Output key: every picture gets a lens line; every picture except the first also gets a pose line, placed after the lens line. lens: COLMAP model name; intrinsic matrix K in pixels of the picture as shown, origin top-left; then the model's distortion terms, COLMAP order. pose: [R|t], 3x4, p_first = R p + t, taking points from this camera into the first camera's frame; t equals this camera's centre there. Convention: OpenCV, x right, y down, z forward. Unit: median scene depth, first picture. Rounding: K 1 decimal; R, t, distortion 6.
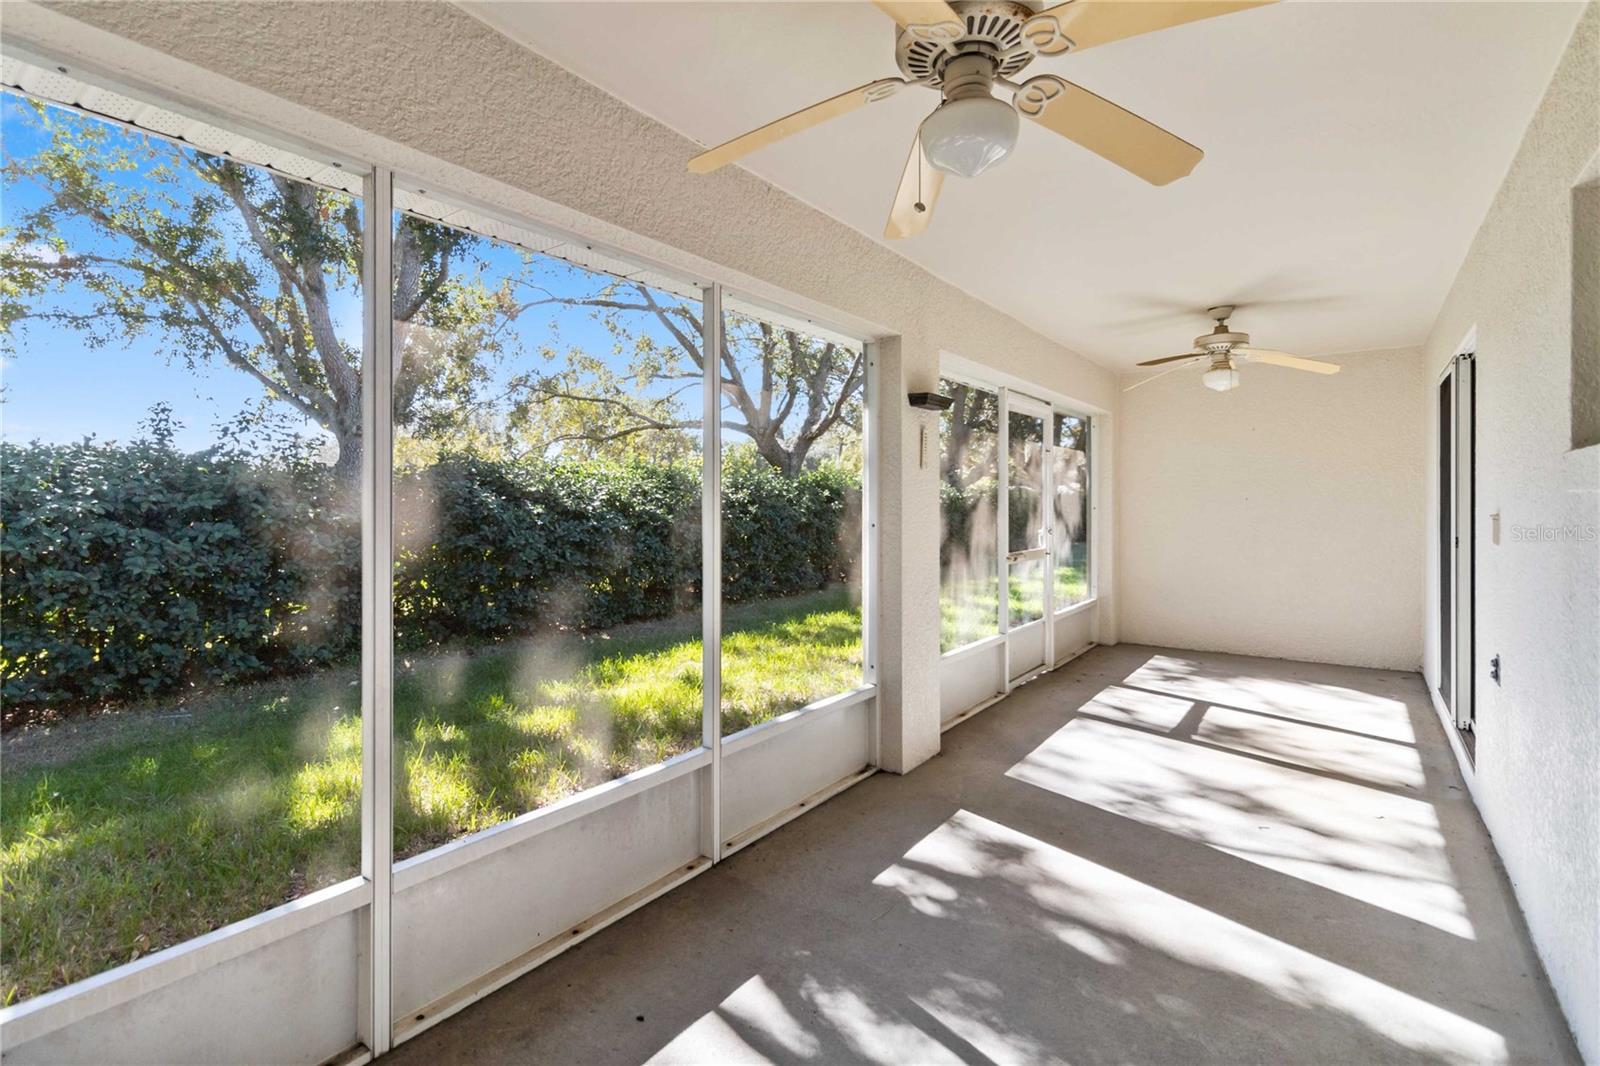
lens RADIAL K [[736.9, 0, 804.3], [0, 736.9, 515.9], [0, 0, 1]] dist [0.000003, 0.000610]
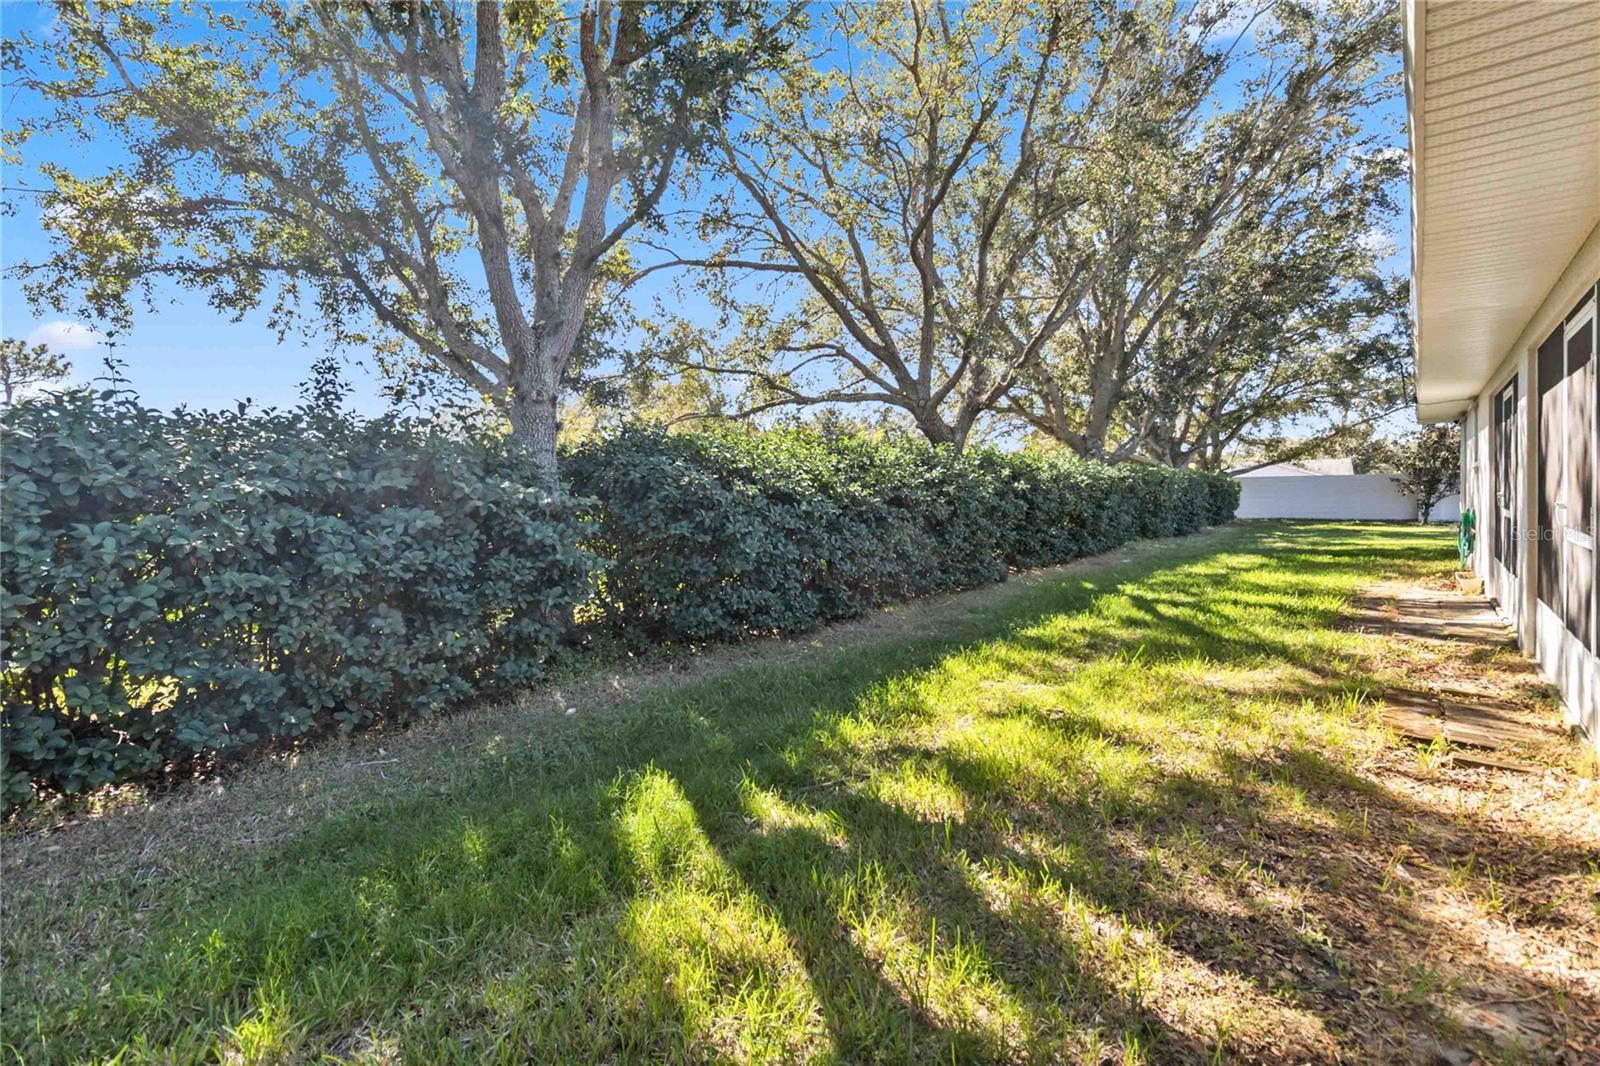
lens RADIAL K [[737.0, 0, 804.5], [0, 737.0, 521.4], [0, 0, 1]] dist [0.000569, 0.001060]
pose [[0.998641, -0.012436, -0.050604, -0.316419], [0.013540, 0.999676, 0.021535, 0.011155], [0.050319, -0.022191, 0.998487, 0.225015]]
